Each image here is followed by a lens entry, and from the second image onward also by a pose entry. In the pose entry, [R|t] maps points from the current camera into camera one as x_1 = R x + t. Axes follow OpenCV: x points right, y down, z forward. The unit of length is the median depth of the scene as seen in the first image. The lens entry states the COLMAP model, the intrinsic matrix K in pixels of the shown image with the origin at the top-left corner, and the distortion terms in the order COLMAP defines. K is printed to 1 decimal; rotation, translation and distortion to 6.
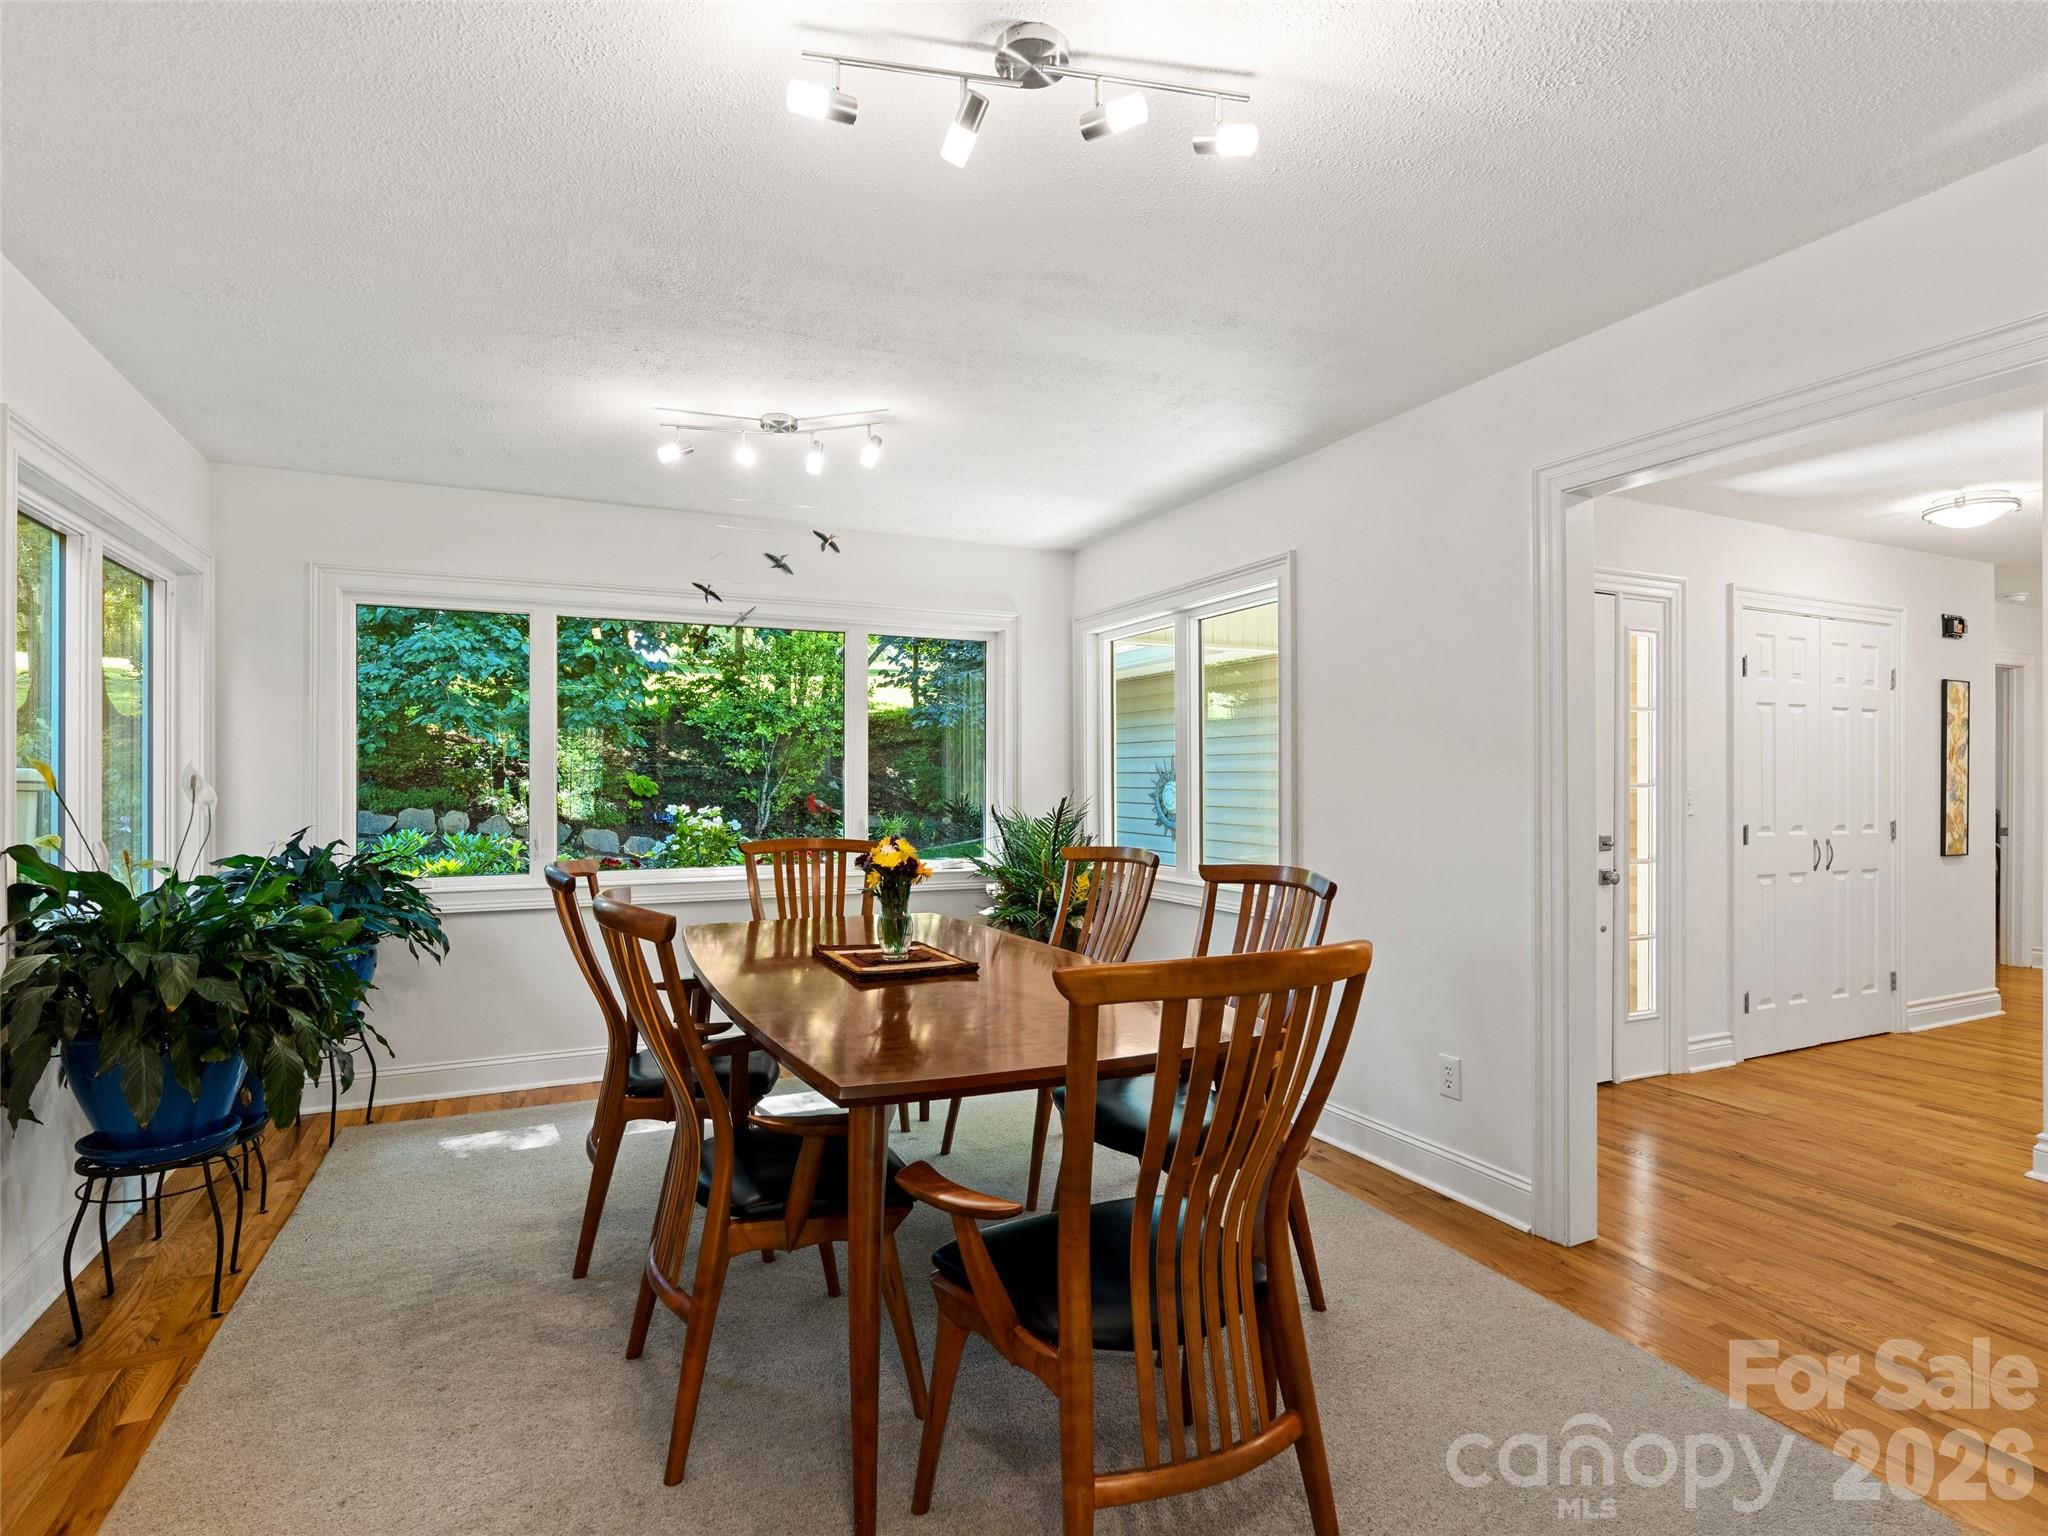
lens RADIAL K [[1043.9, 0, 1024.0], [0, 1043.9, 768.0], [0, 0, 1]] dist [-0.000521, -0.000027]
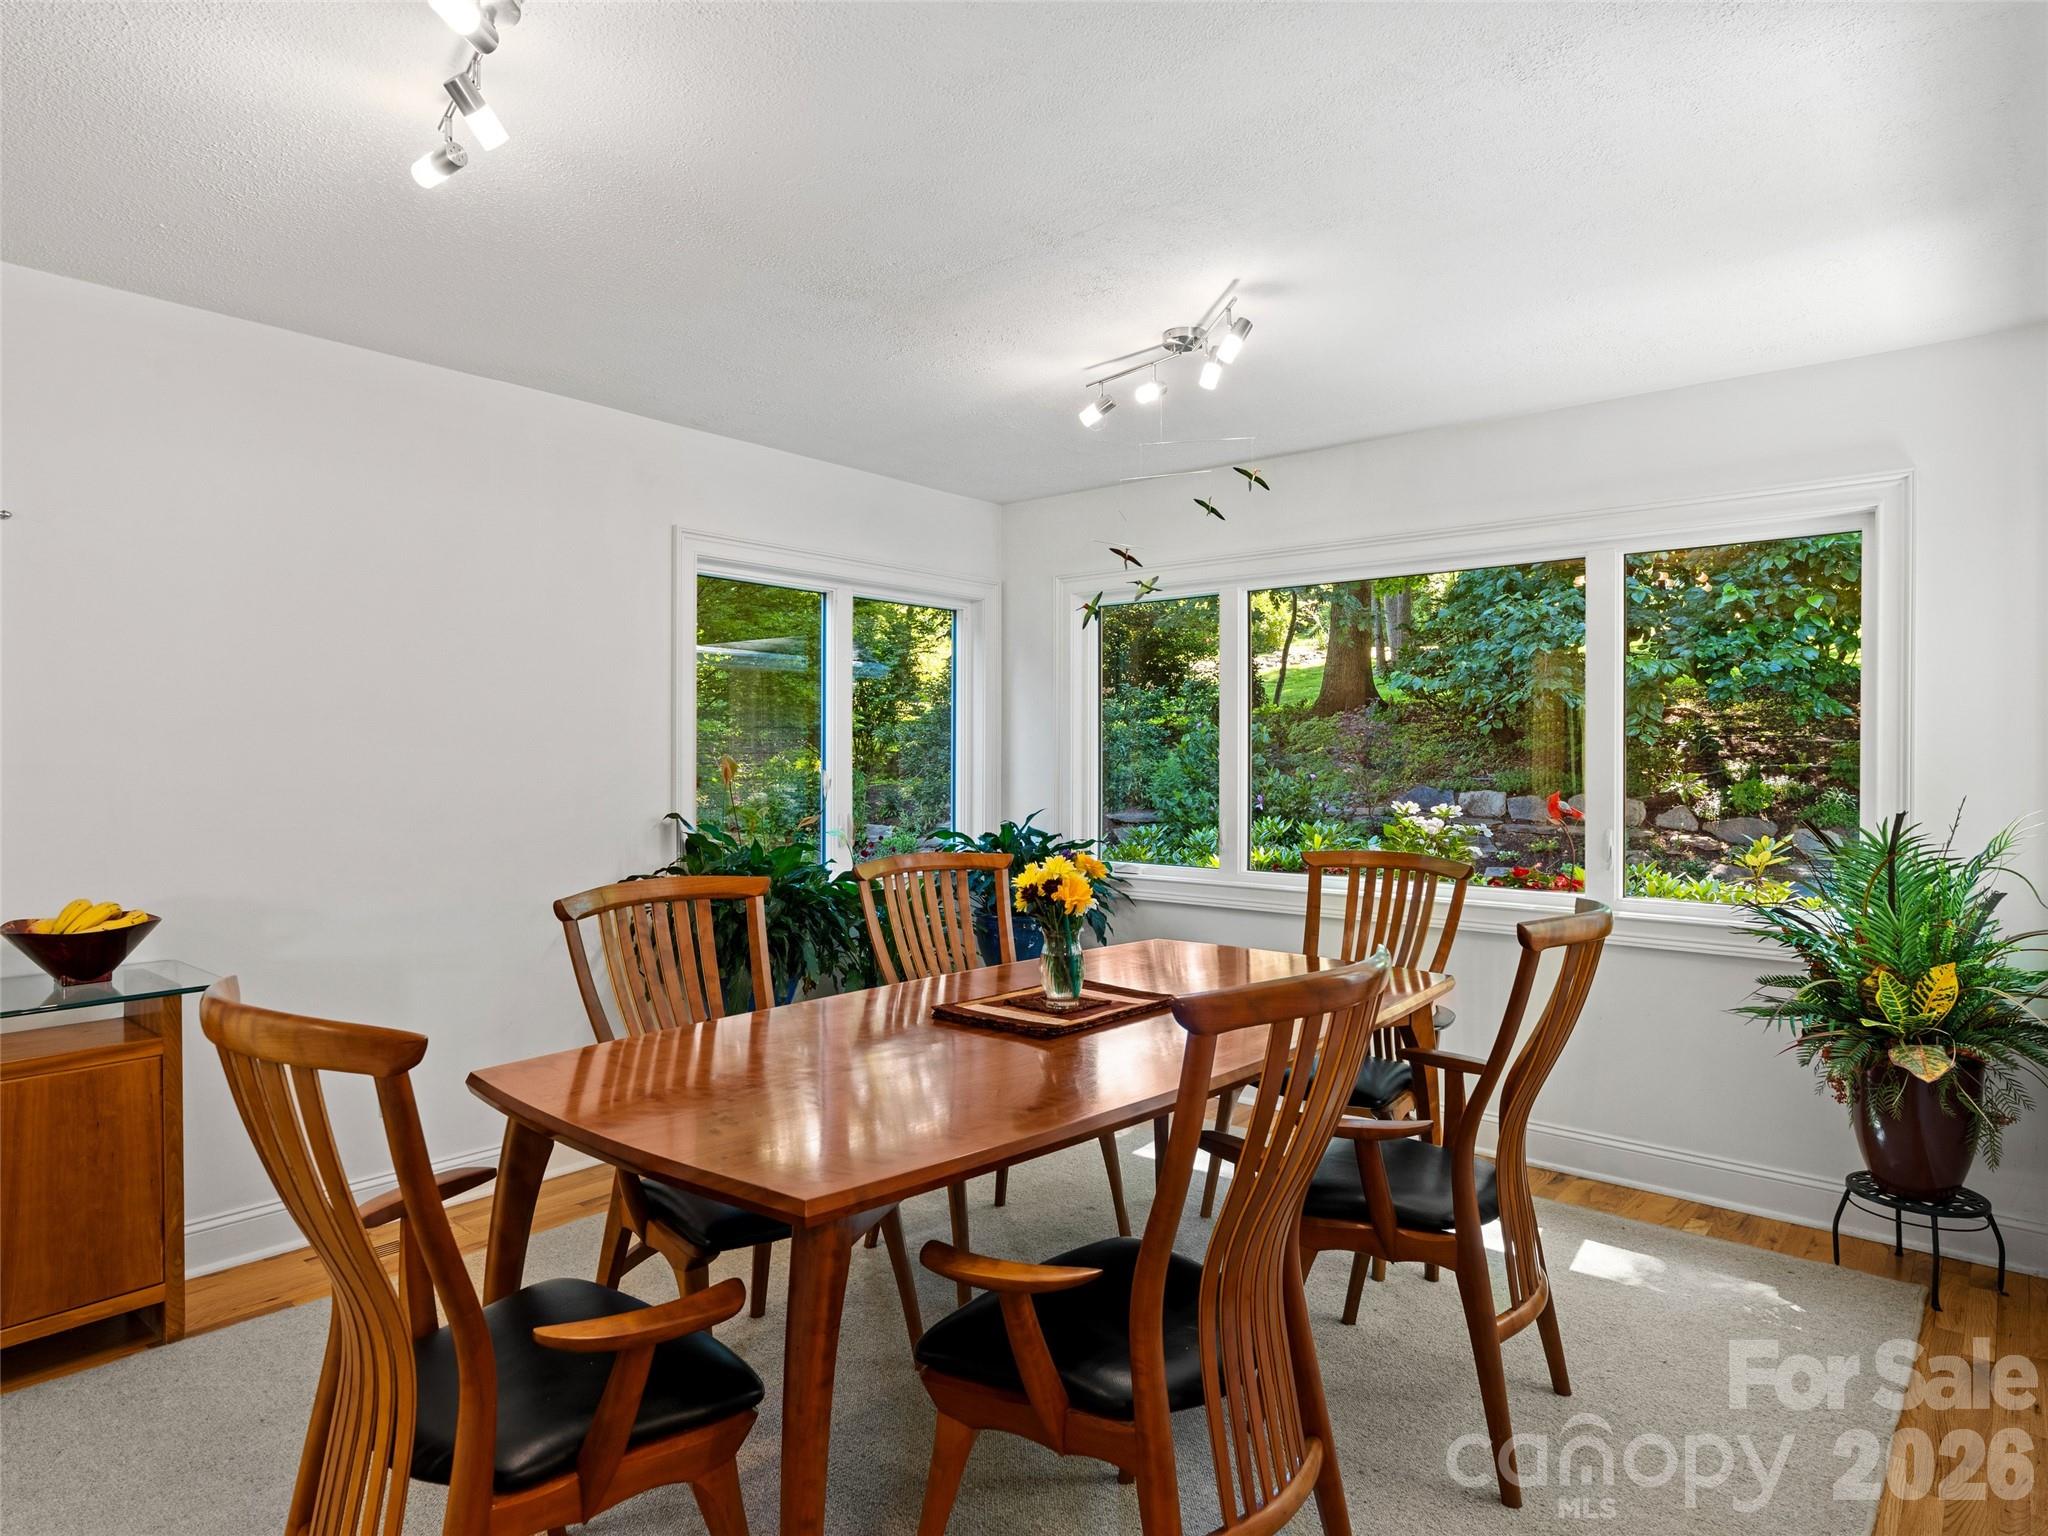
lens RADIAL K [[1133.6, 0, 1024.0], [0, 1133.6, 768.0], [0, 0, 1]] dist [0.000901, 0.000085]
pose [[0.408520, 0.017343, -0.912585, 0.505365], [-0.001791, 0.999833, 0.018199, -0.006529], [0.912748, -0.005800, 0.408483, 0.481077]]
